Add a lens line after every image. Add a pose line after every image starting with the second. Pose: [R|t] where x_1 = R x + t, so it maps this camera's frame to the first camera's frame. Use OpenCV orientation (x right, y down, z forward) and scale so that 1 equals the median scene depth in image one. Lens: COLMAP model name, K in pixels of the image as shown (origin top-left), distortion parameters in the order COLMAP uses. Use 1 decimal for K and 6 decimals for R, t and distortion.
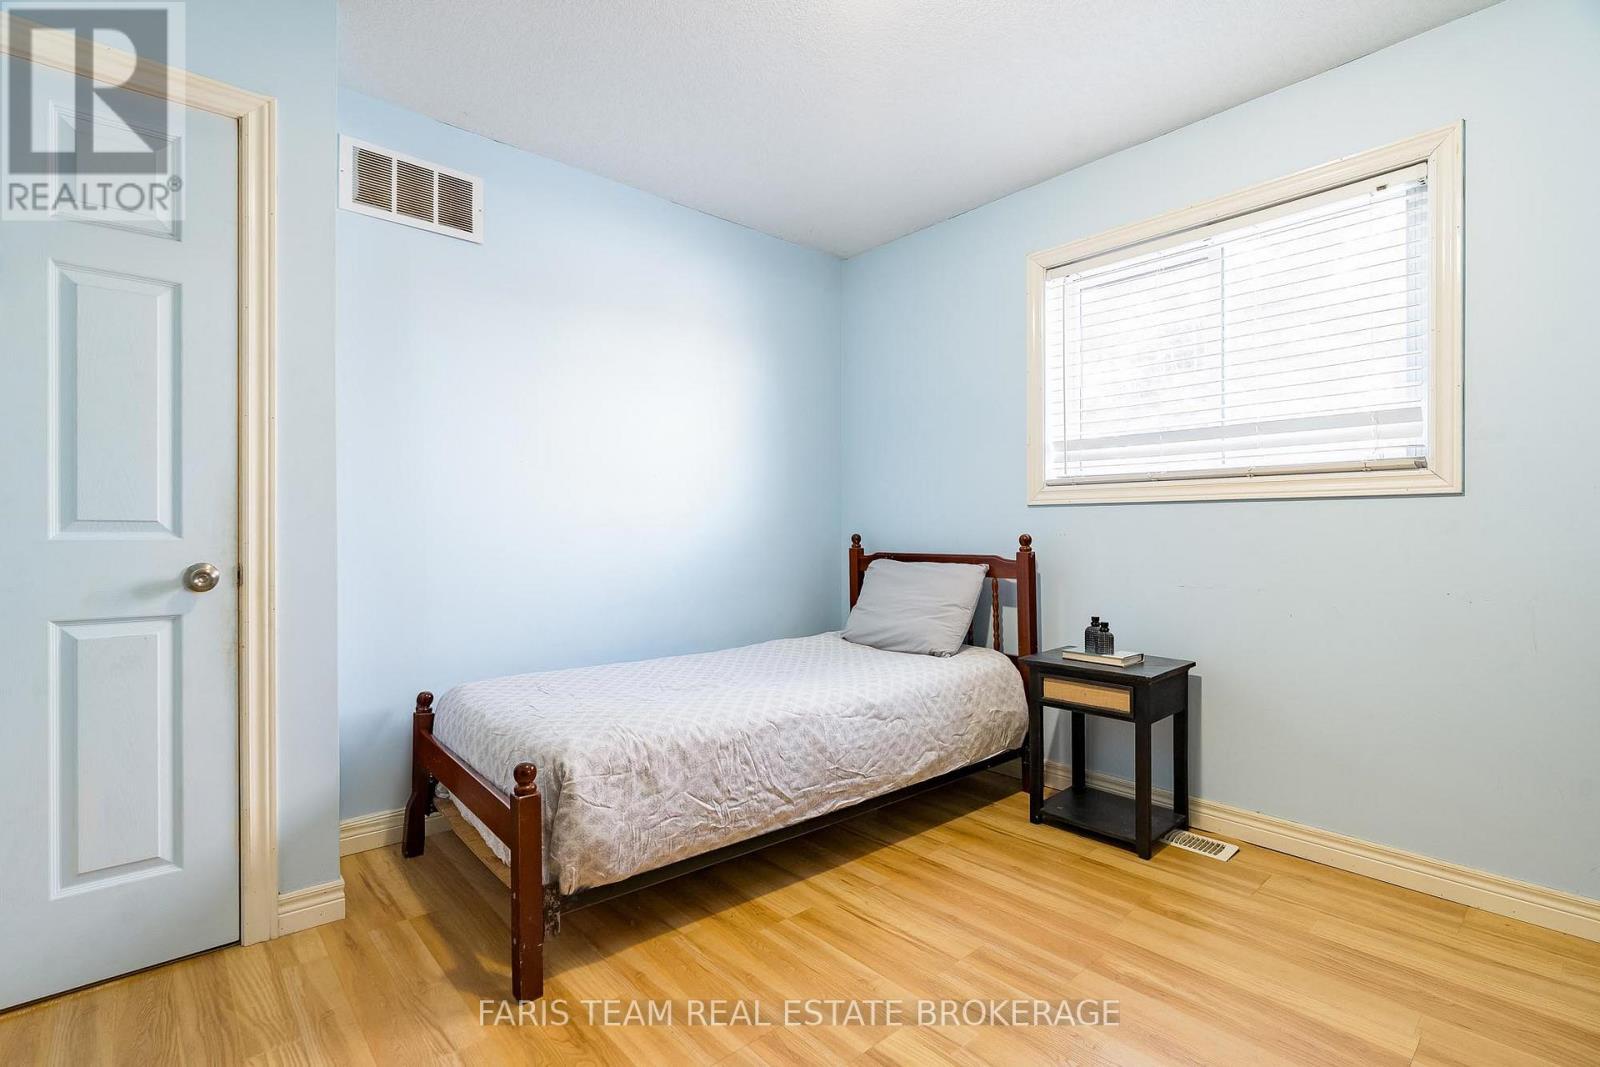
lens RADIAL K [[730.1, 0, 790.5], [0, 730.1, 536.0], [0, 0, 1]] dist [0.000004, -0.000042]
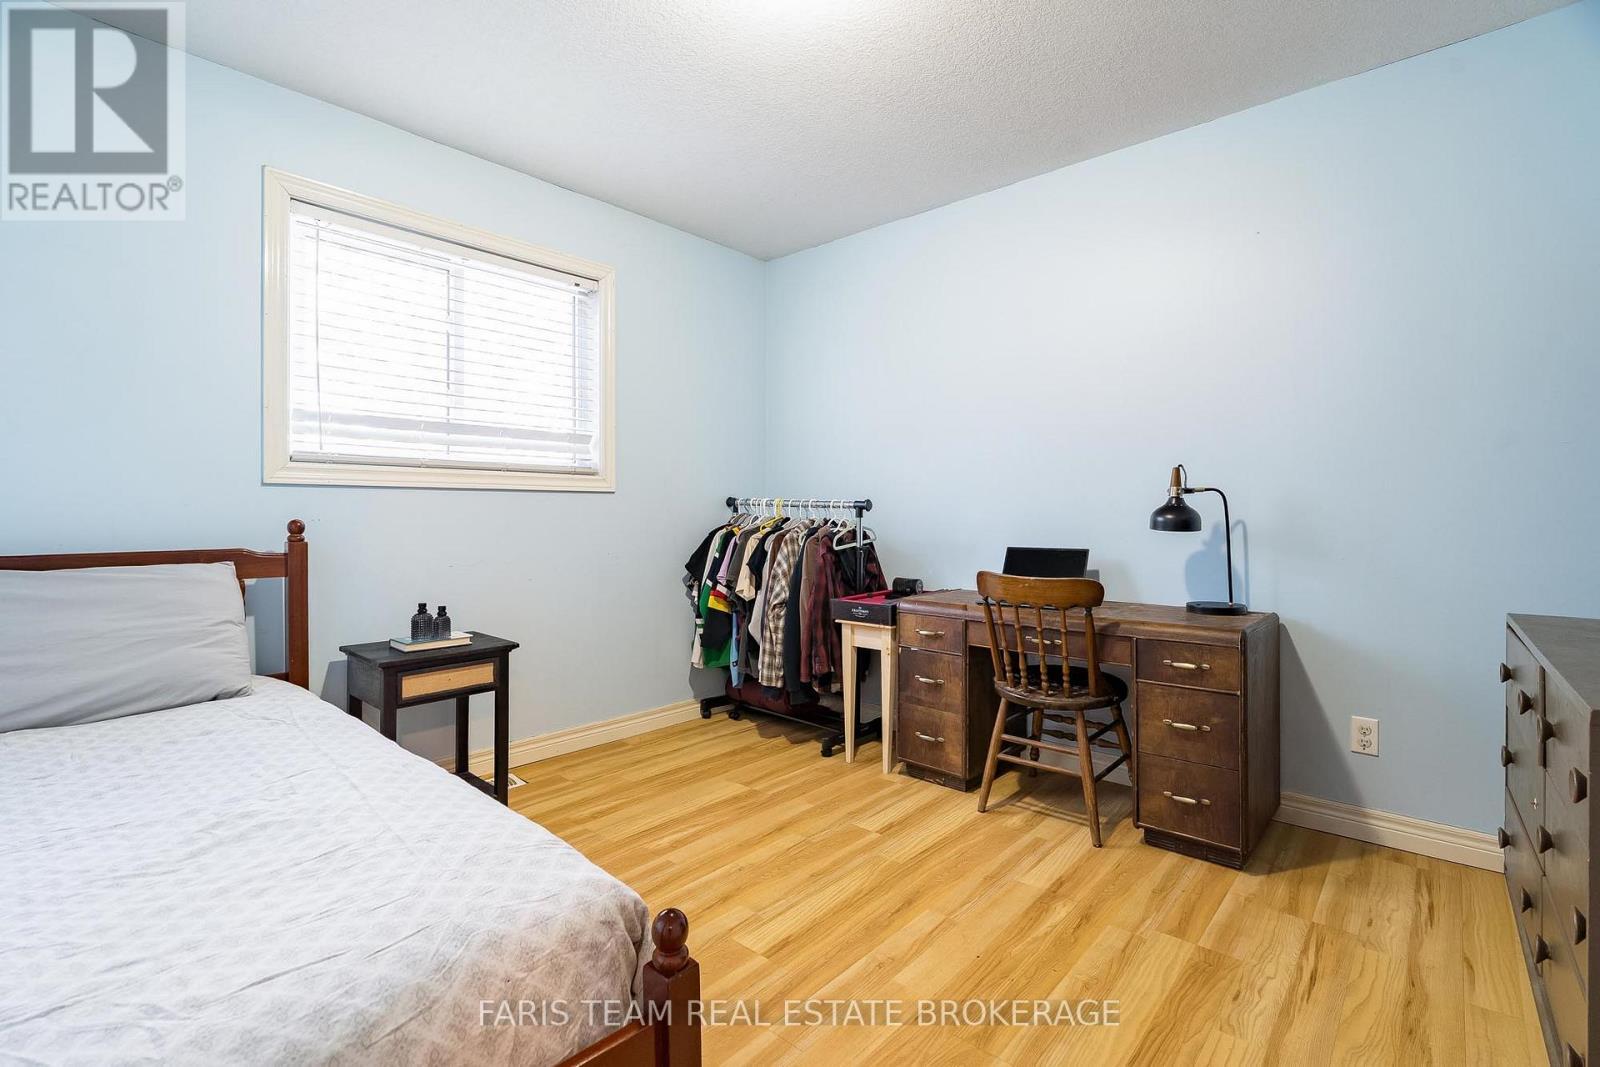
lens RADIAL K [[730.1, 0, 790.5], [0, 730.1, 517.1], [0, 0, 1]] dist [0.000004, -0.000042]
pose [[-0.100069, -0.002097, 0.994978, -0.637783], [0.009927, 0.999946, 0.003105, -0.003131], [-0.994931, 0.010187, -0.100043, 0.641704]]
